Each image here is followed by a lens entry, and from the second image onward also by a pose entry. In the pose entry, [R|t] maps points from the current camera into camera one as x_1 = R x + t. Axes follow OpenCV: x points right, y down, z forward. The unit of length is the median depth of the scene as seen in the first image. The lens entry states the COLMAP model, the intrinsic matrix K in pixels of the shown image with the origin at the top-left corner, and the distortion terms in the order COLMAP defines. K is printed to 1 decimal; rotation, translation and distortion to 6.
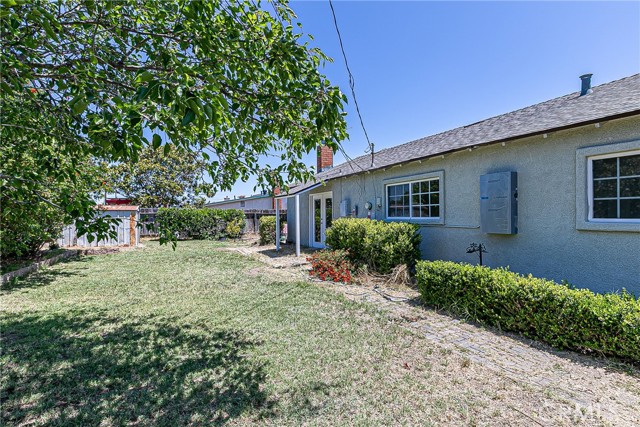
lens RADIAL K [[311.8, 0, 326.5], [0, 311.8, 213.4], [0, 0, 1]] dist [-0.004802, 0.000926]
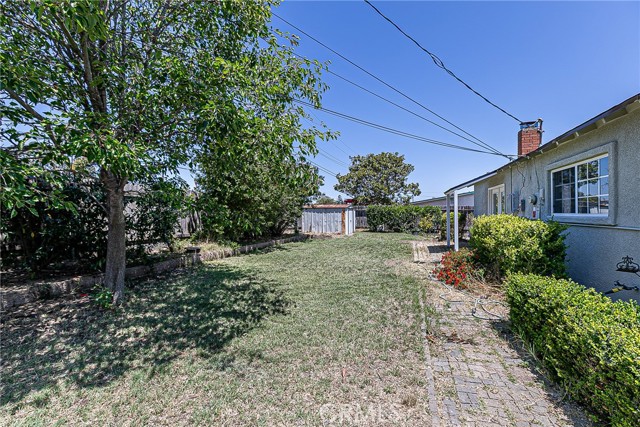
lens RADIAL K [[284.9, 0, 325.9], [0, 284.9, 211.1], [0, 0, 1]] dist [0.003619, -0.001684]
pose [[0.725475, 0.002877, -0.688242, 0.359126], [-0.001442, 0.999995, 0.002661, 0.005783], [0.688247, -0.000938, 0.725476, 0.159845]]
